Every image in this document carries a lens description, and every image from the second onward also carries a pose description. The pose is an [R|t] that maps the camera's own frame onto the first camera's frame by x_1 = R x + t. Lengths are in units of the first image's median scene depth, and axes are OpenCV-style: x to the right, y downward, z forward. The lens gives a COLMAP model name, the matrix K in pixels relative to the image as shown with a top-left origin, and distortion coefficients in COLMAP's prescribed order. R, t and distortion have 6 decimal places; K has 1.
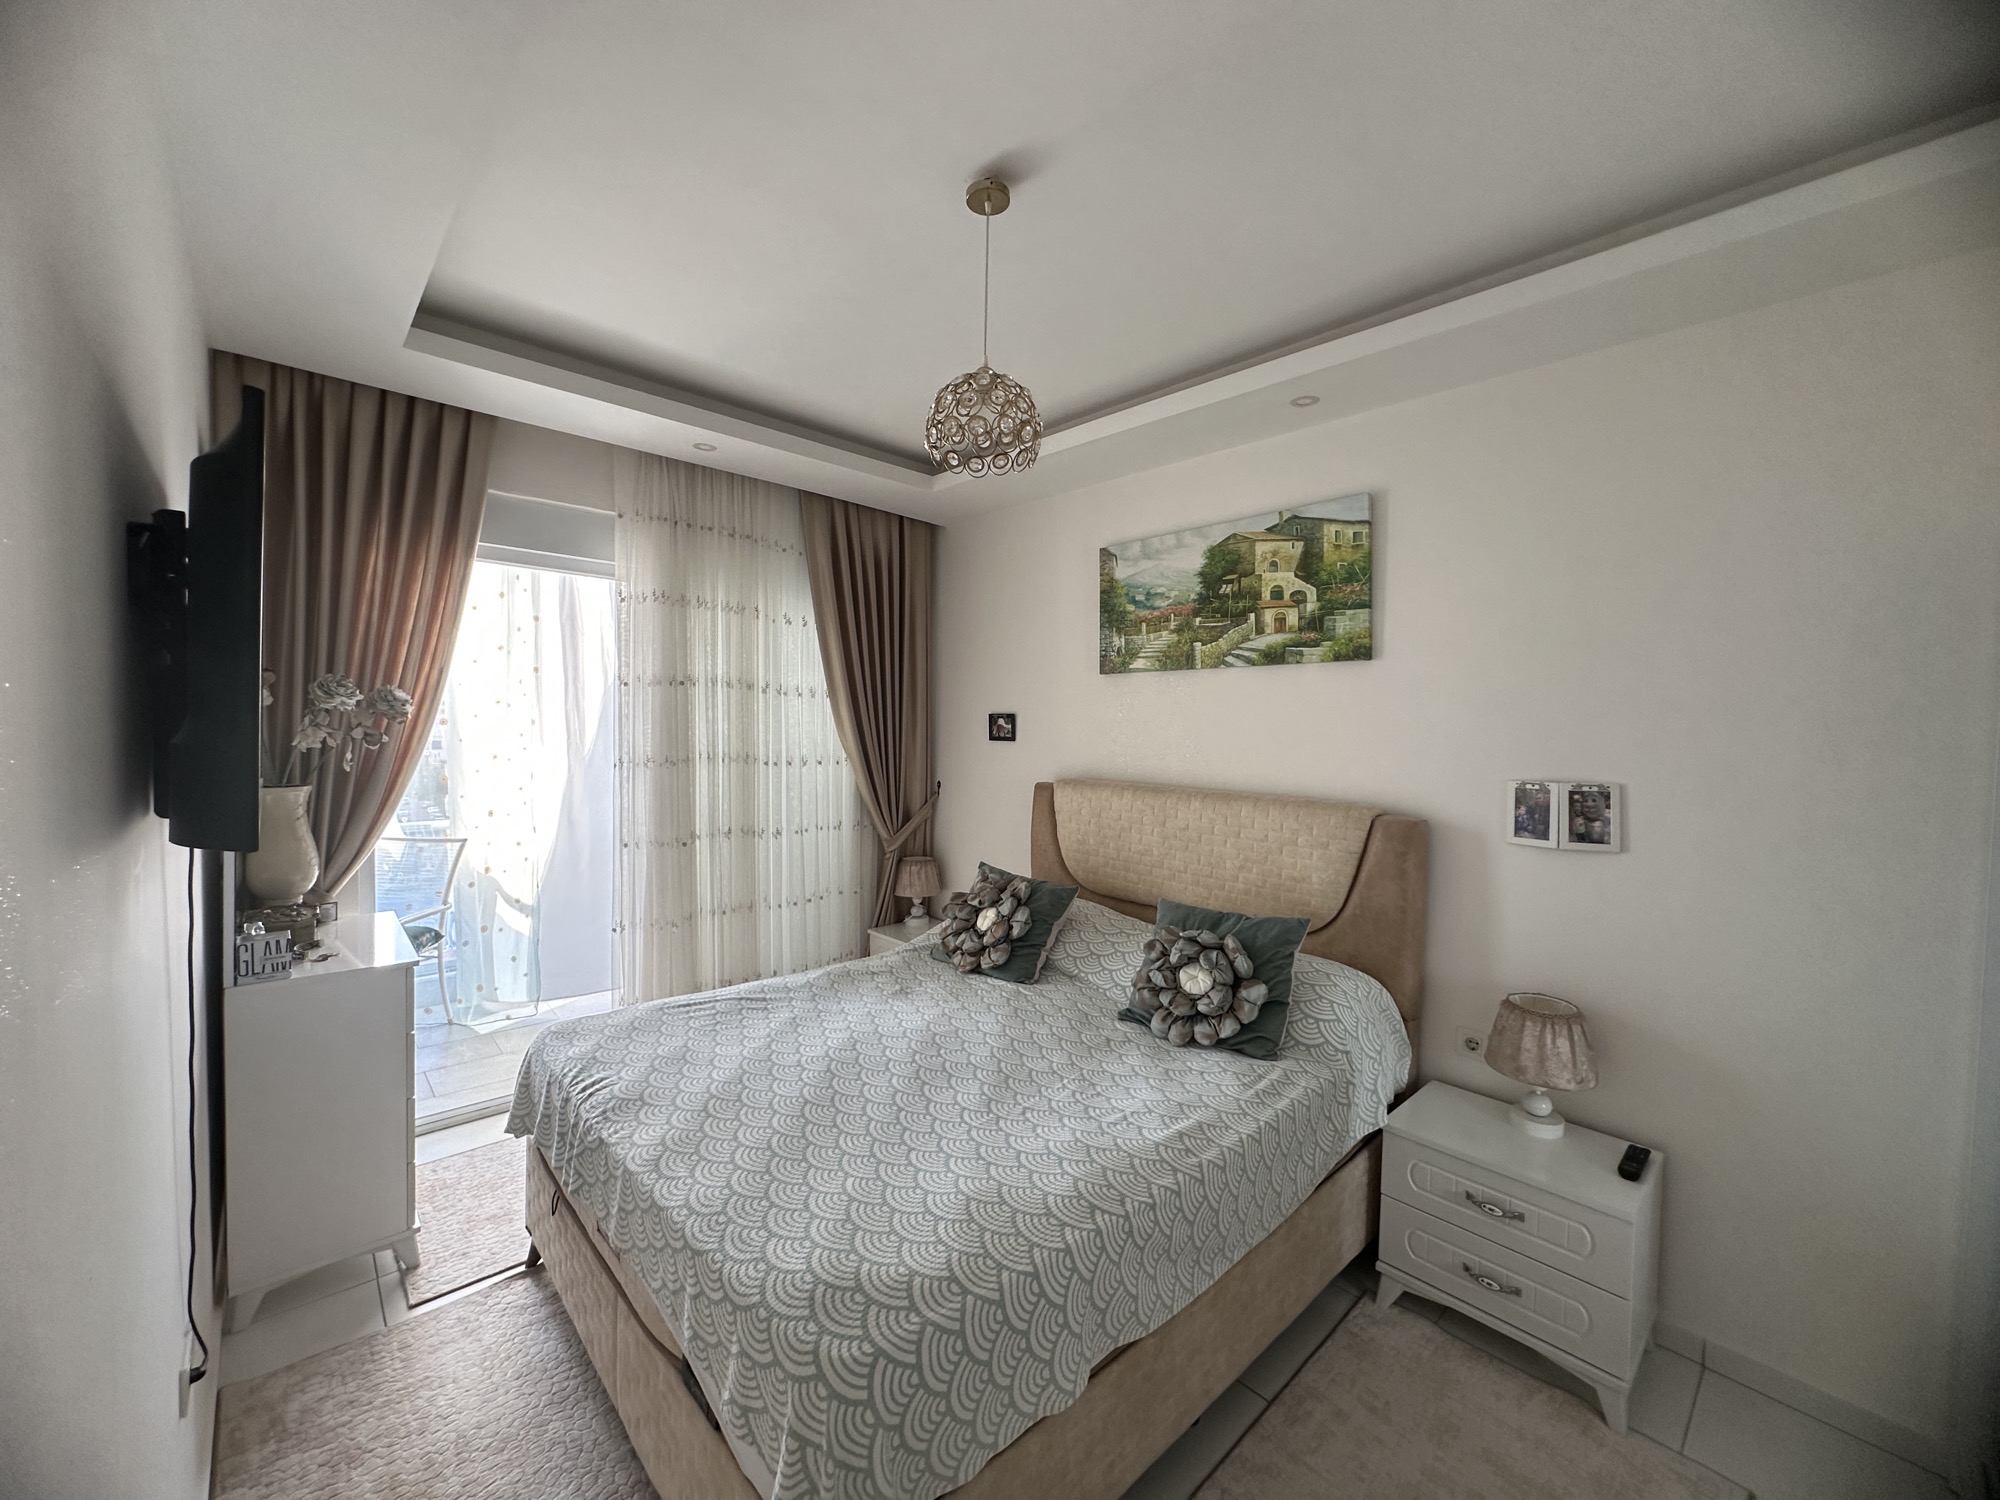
lens RADIAL K [[798.5, 0, 996.1], [0, 798.5, 741.7], [0, 0, 1]] dist [-0.004332, 0.001130]
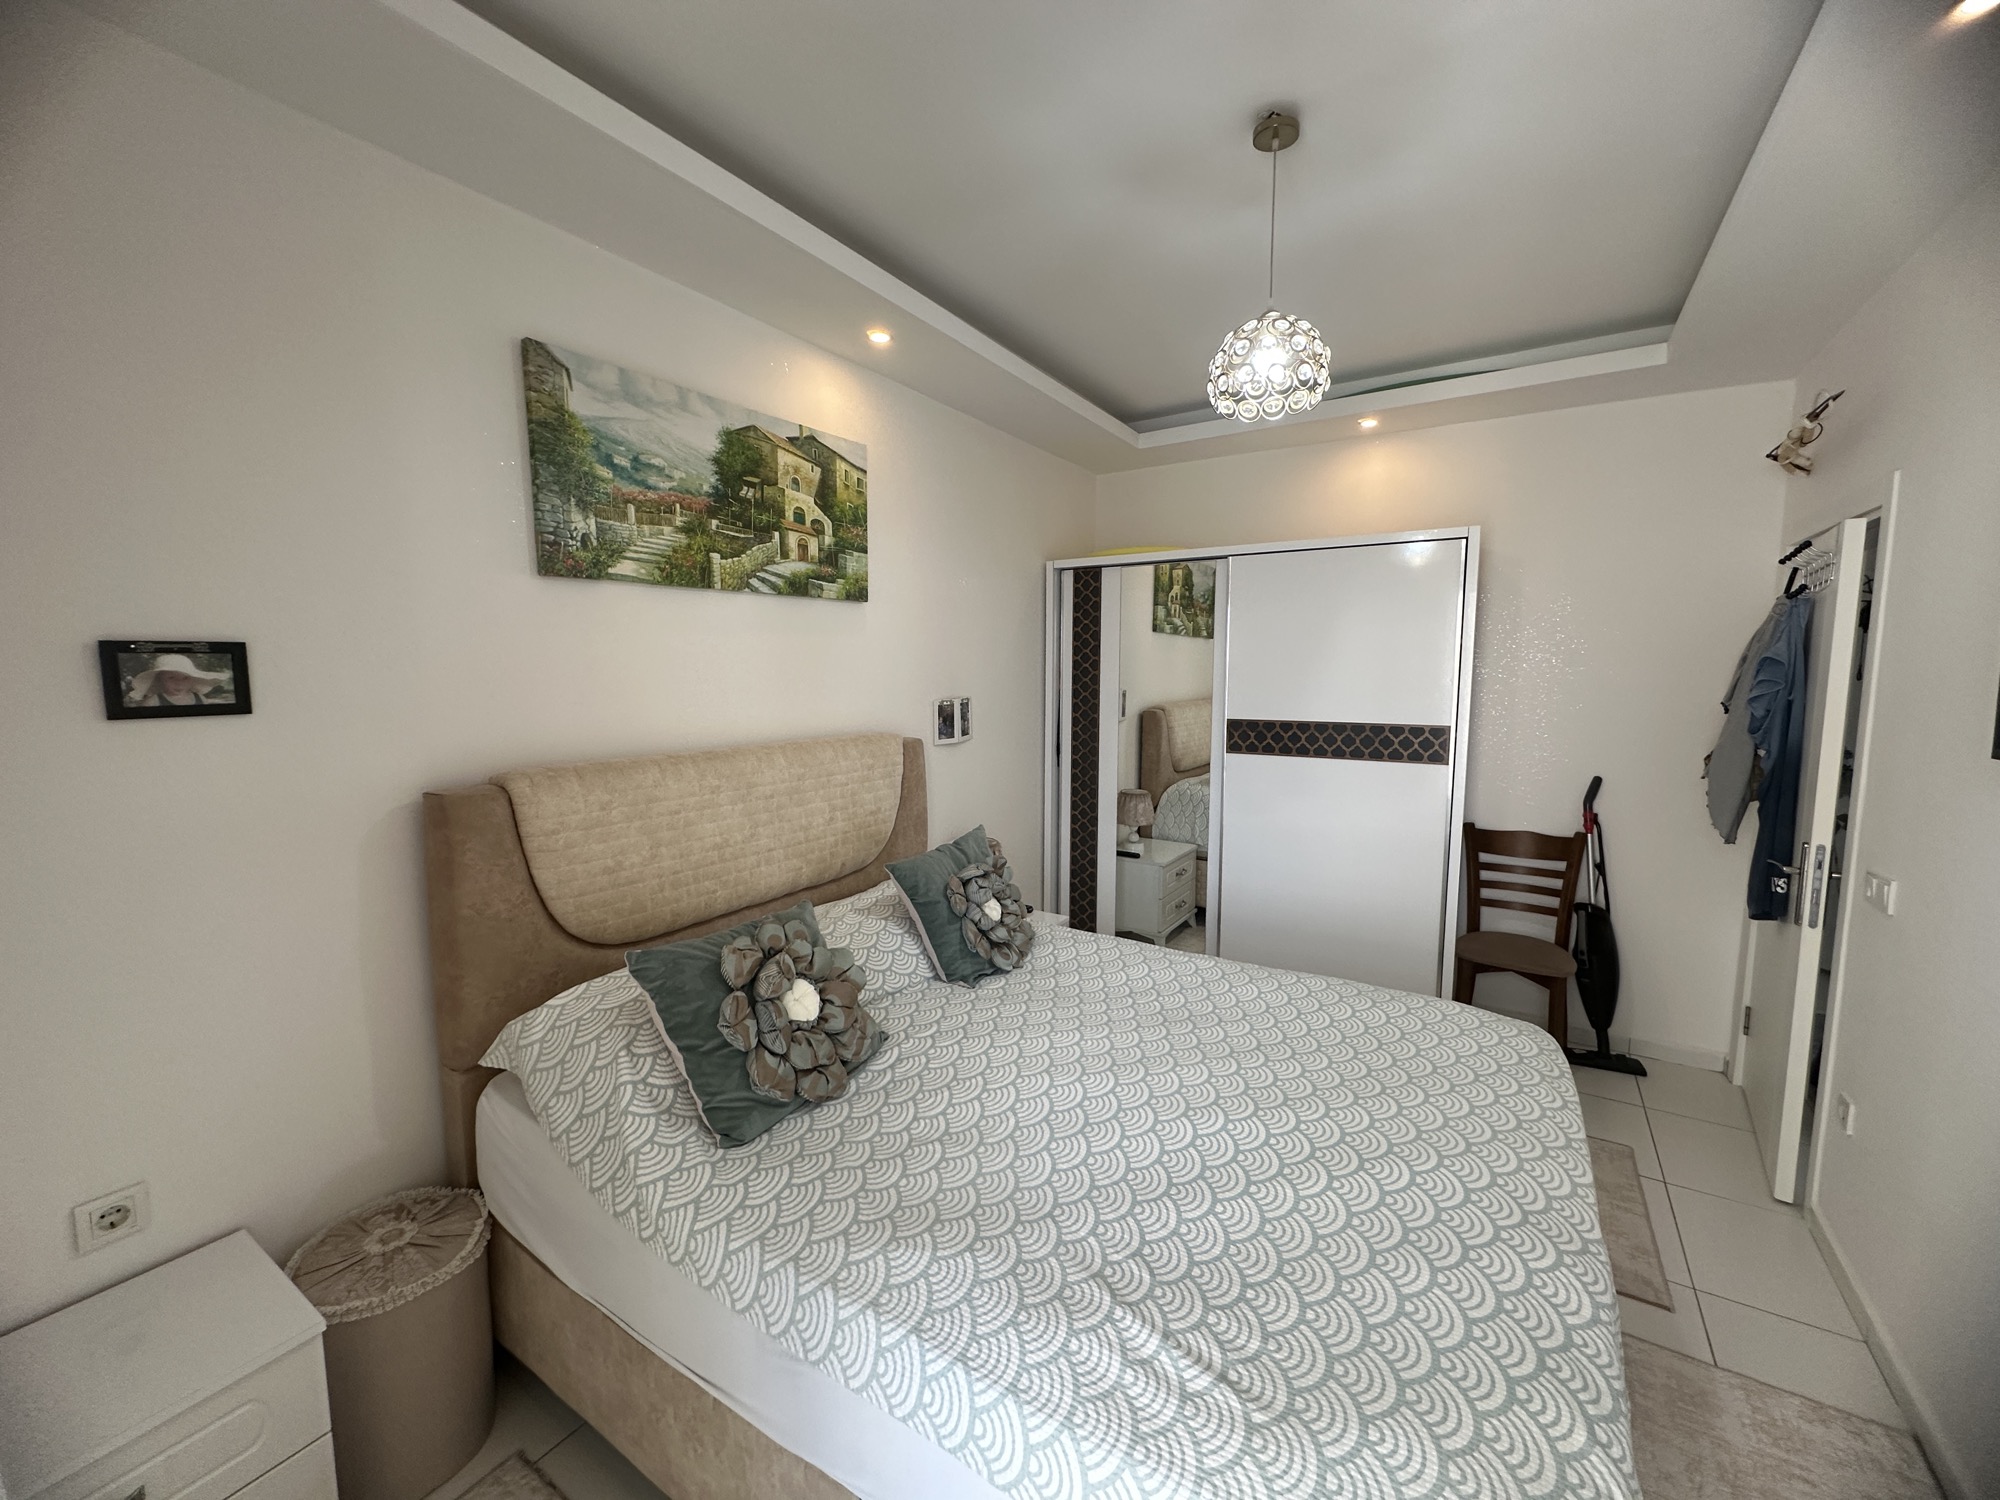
lens RADIAL K [[798.5, 0, 996.4], [0, 798.5, 747.7], [0, 0, 1]] dist [-0.004332, 0.001130]
pose [[-0.246835, -0.107591, 0.963066, -0.570694], [0.030617, 0.992455, 0.118722, -0.024723], [-0.968574, 0.058791, -0.241678, 0.964051]]
